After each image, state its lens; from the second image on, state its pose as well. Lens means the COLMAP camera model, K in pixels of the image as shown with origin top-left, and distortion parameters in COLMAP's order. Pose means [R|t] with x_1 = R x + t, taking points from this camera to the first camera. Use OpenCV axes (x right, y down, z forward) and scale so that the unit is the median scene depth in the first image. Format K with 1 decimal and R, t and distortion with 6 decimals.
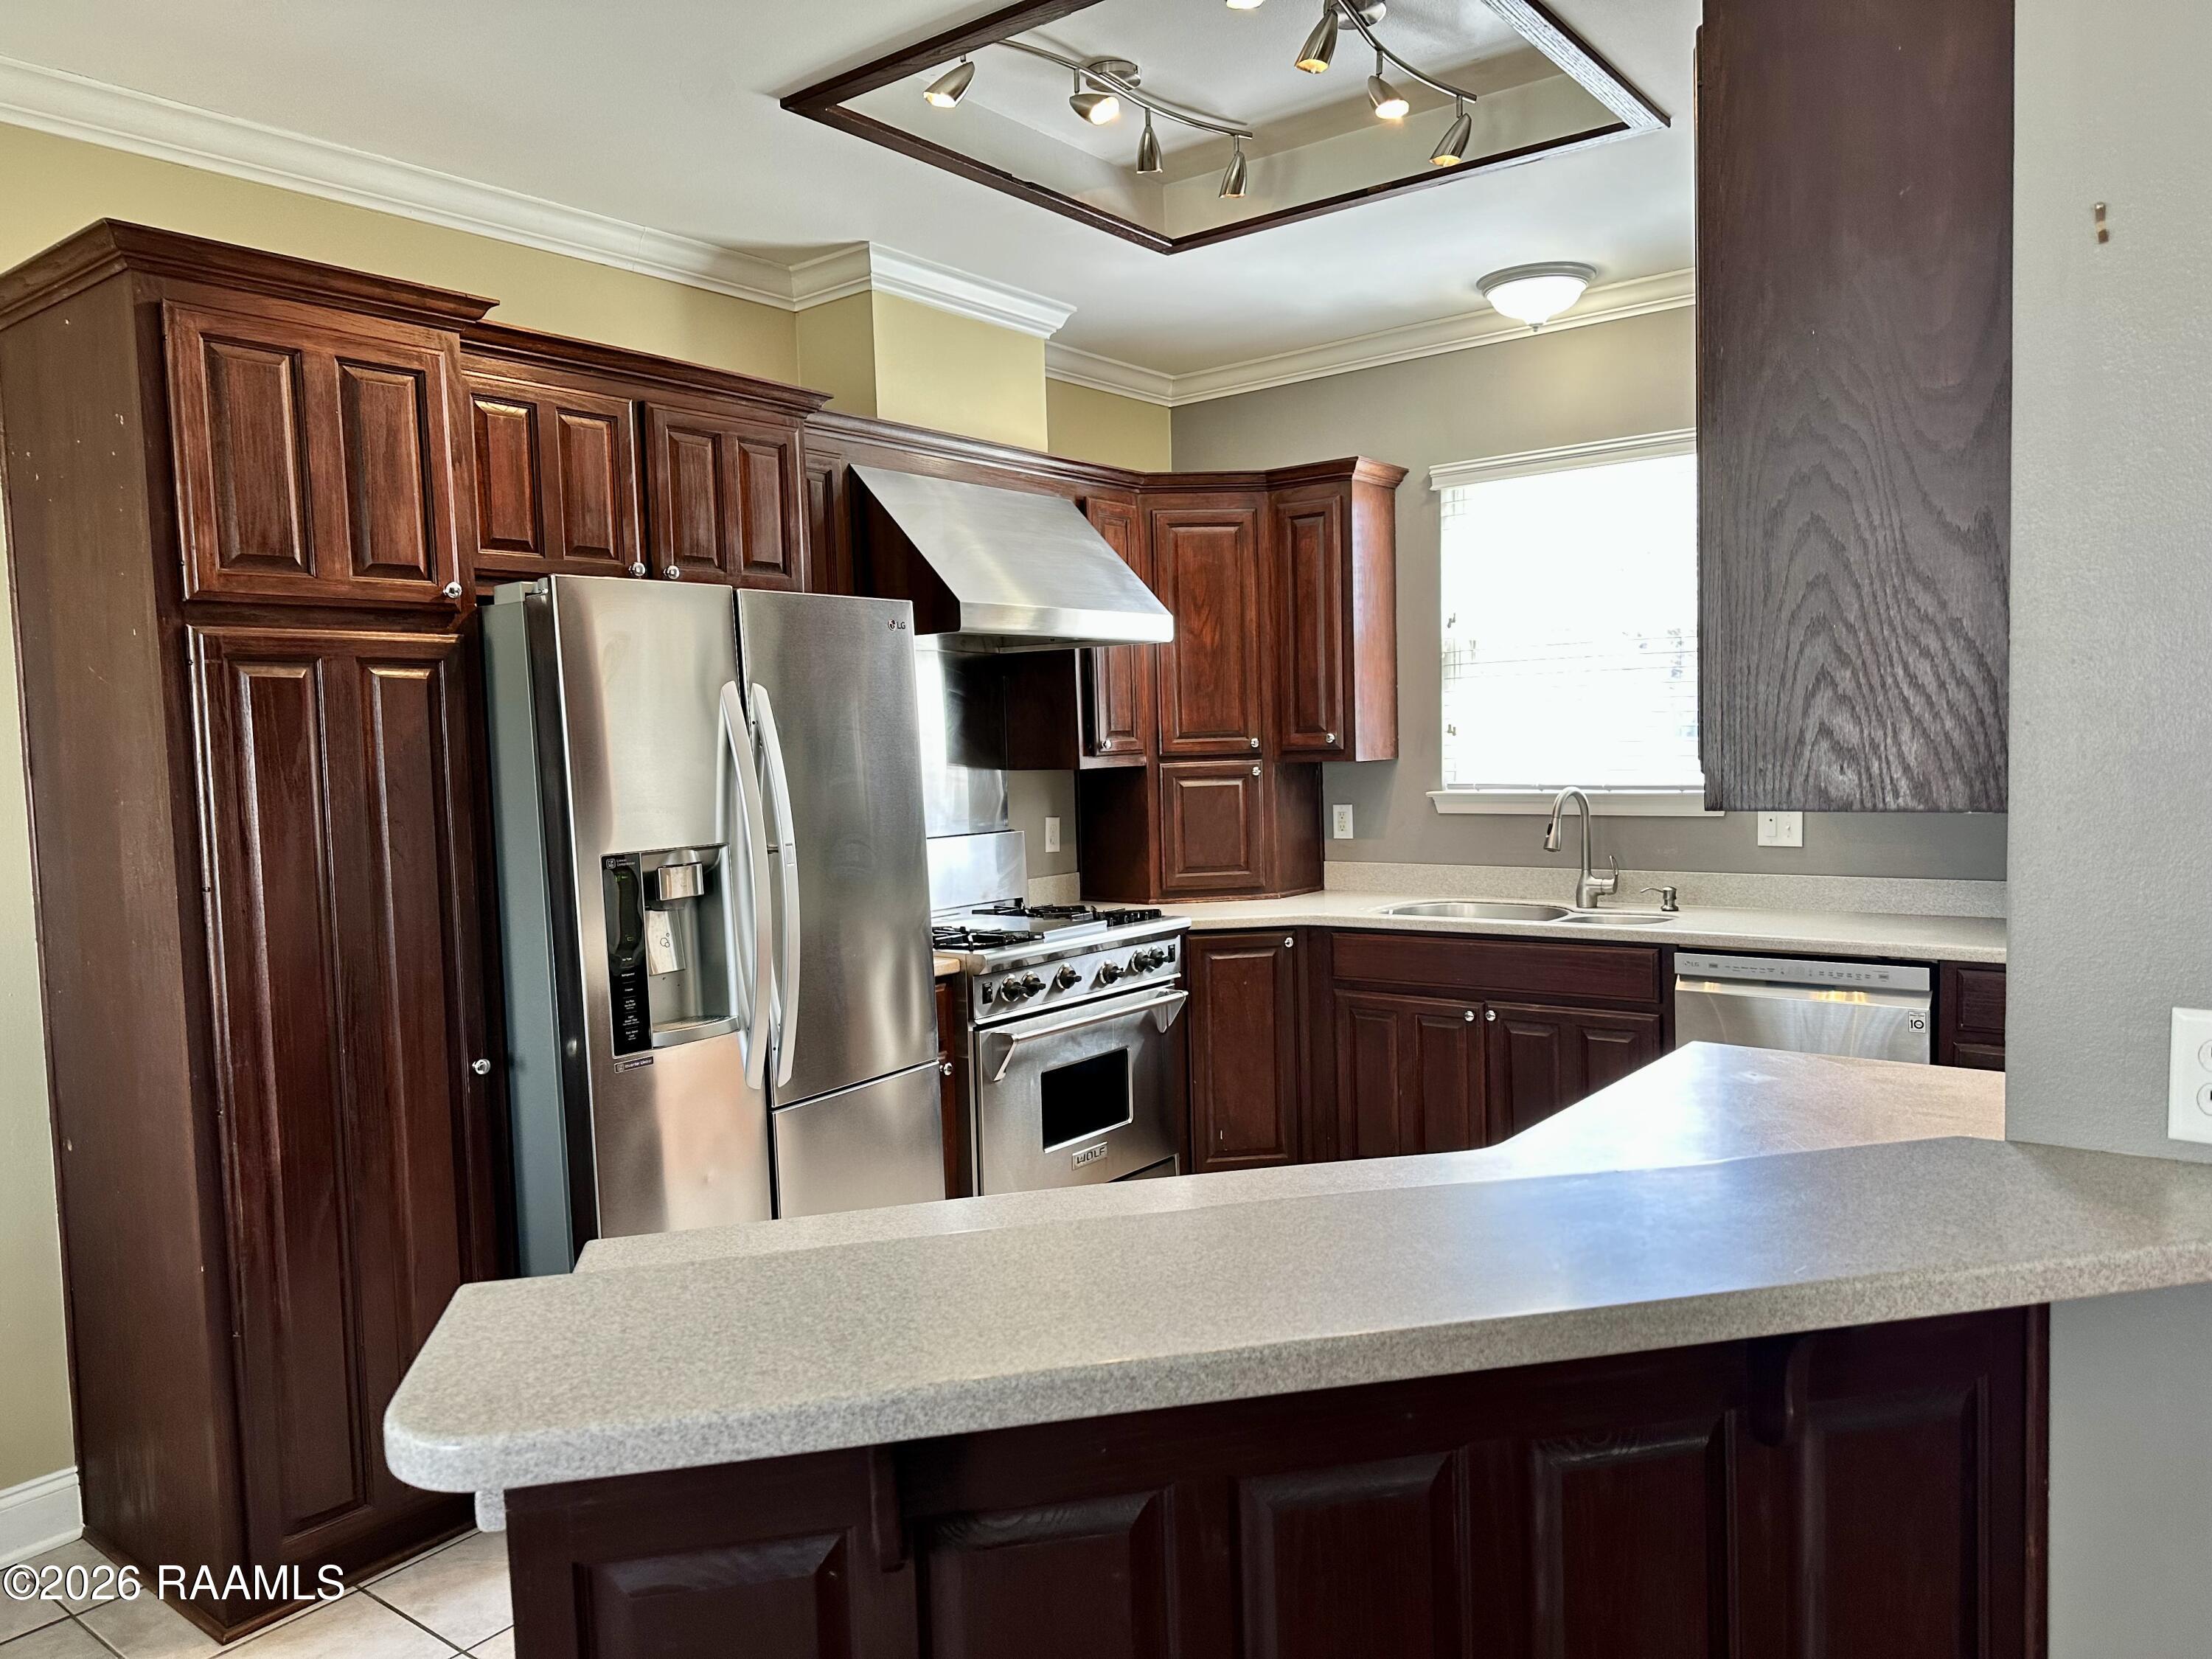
lens RADIAL K [[1541.8, 0, 1106.0], [0, 1541.8, 829.5], [0, 0, 1]] dist [0.142482, -0.194847]
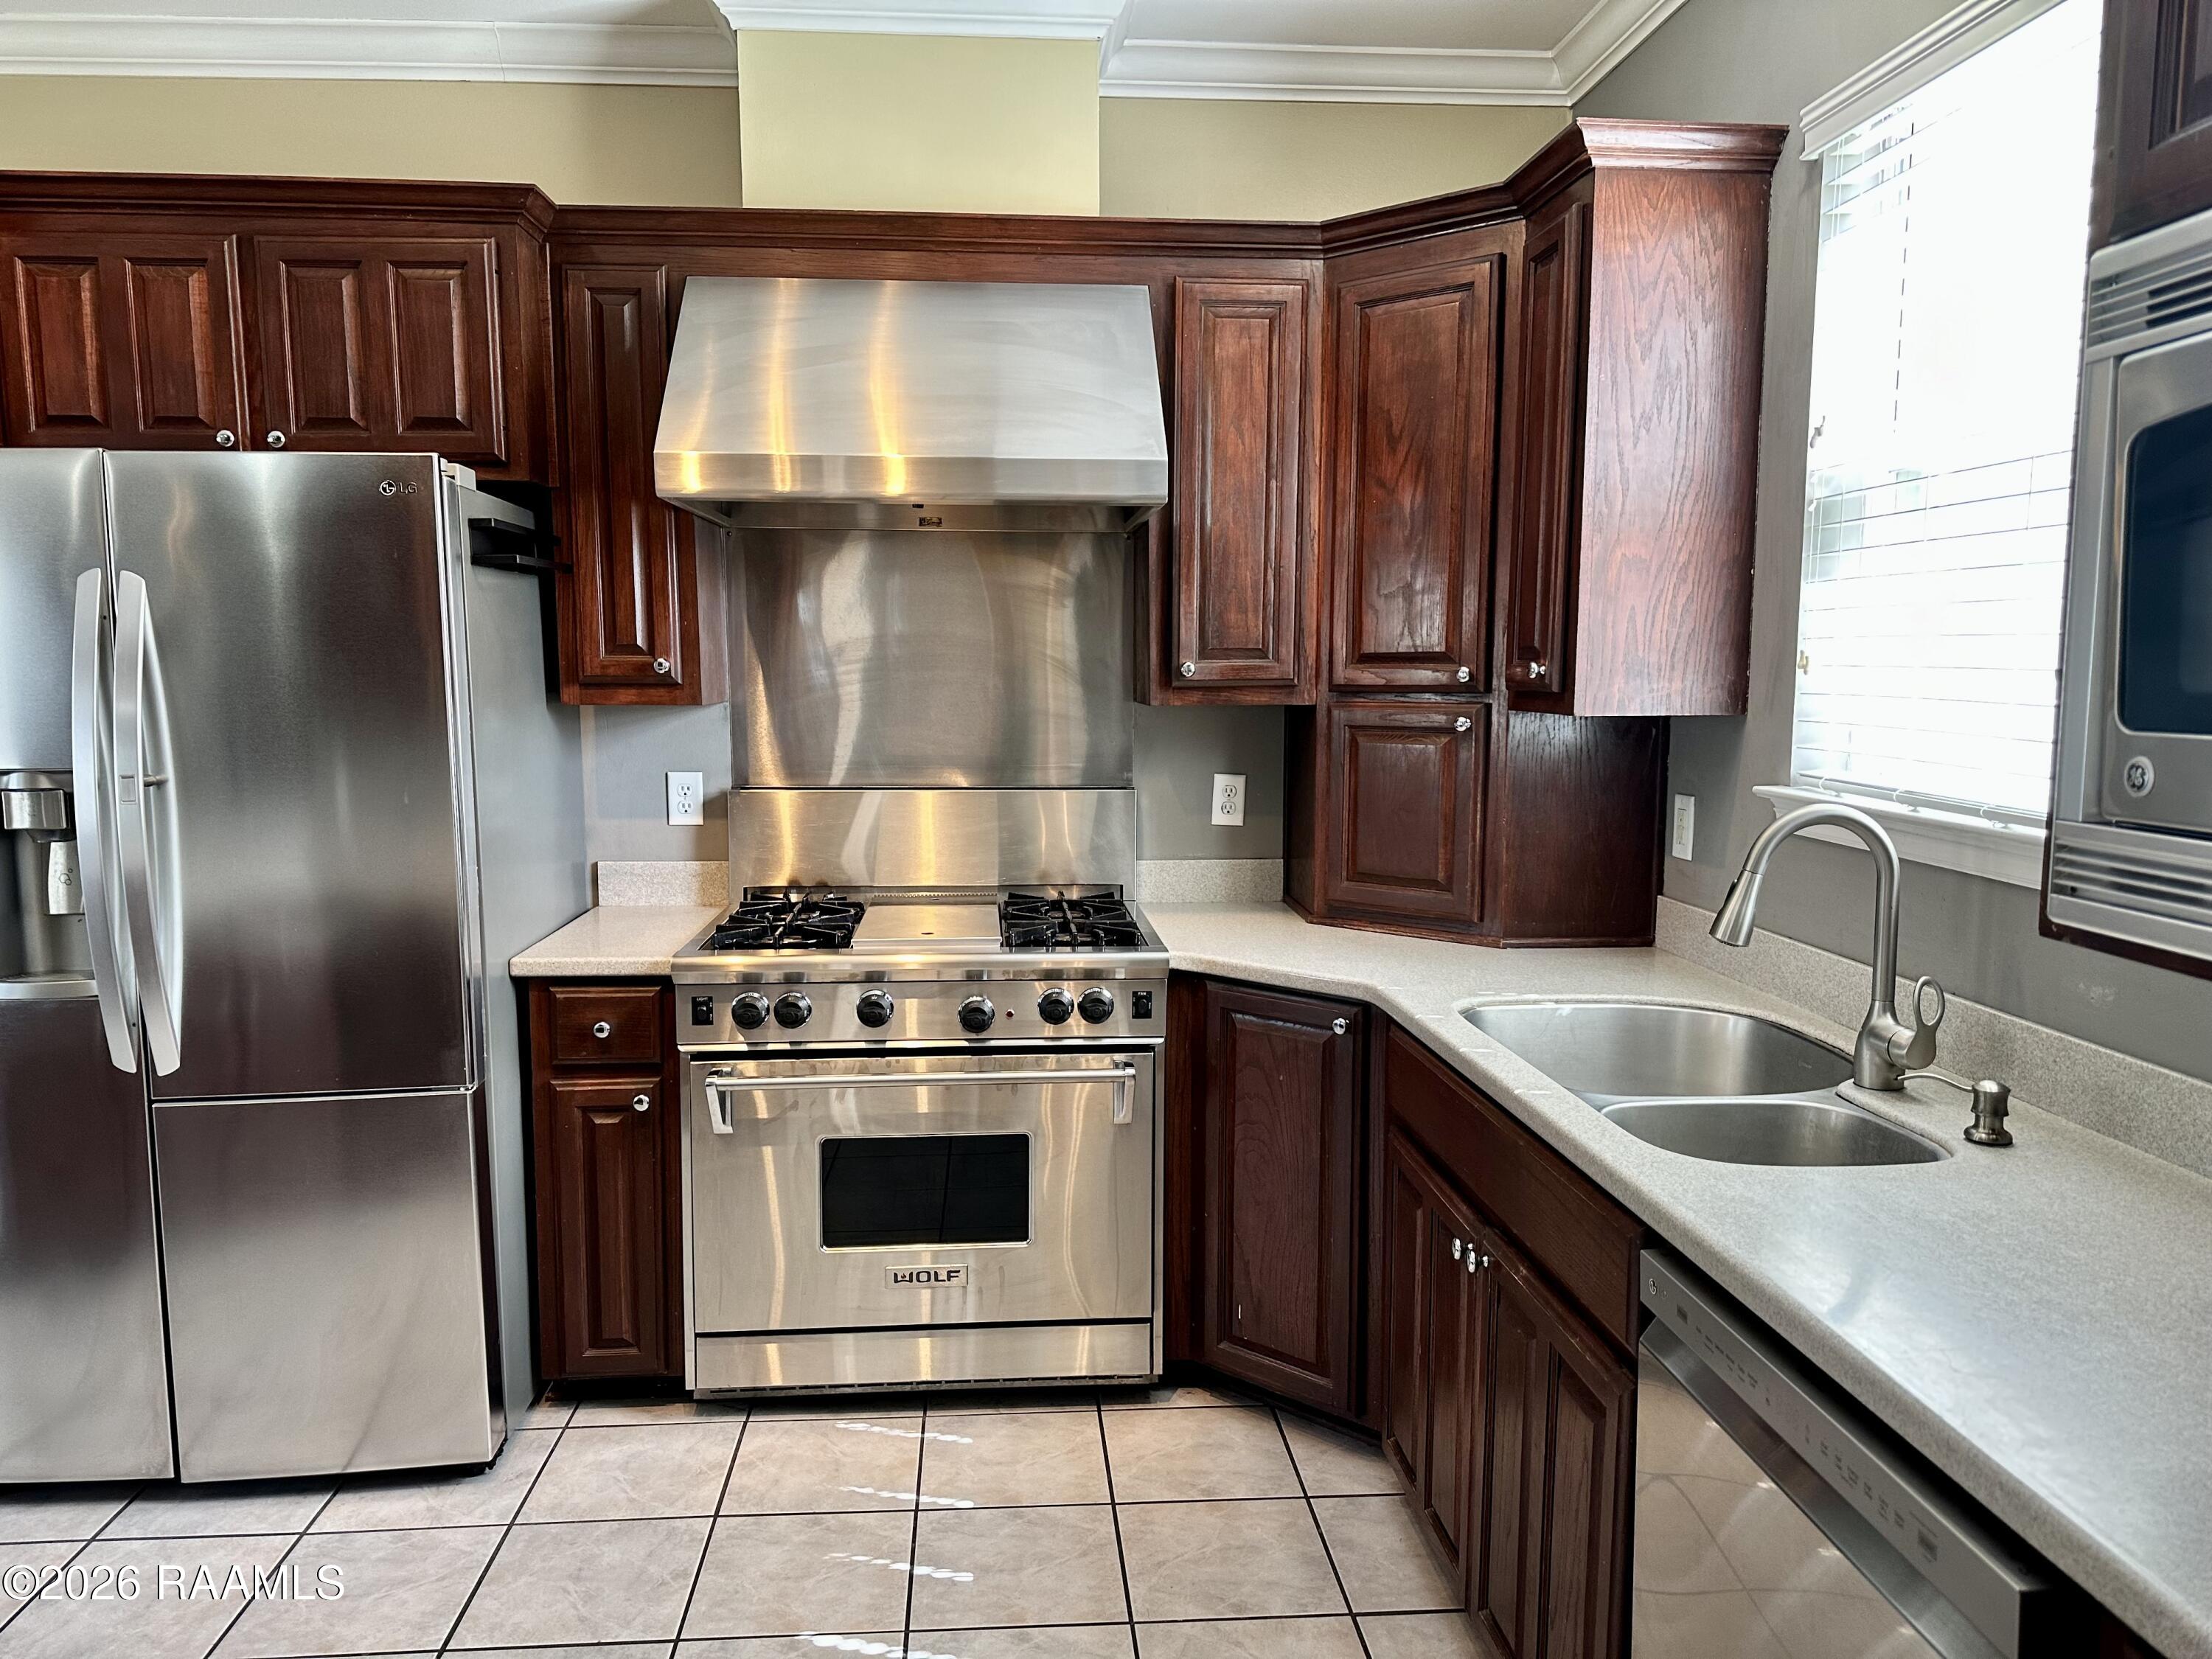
lens RADIAL K [[1541.8, 0, 1106.0], [0, 1541.8, 829.5], [0, 0, 1]] dist [0.142482, -0.194847]
pose [[0.667073, 0.108681, -0.737023, 0.443943], [-0.064528, 0.994013, 0.088173, -0.041231], [0.742193, -0.011260, 0.670092, 0.514716]]
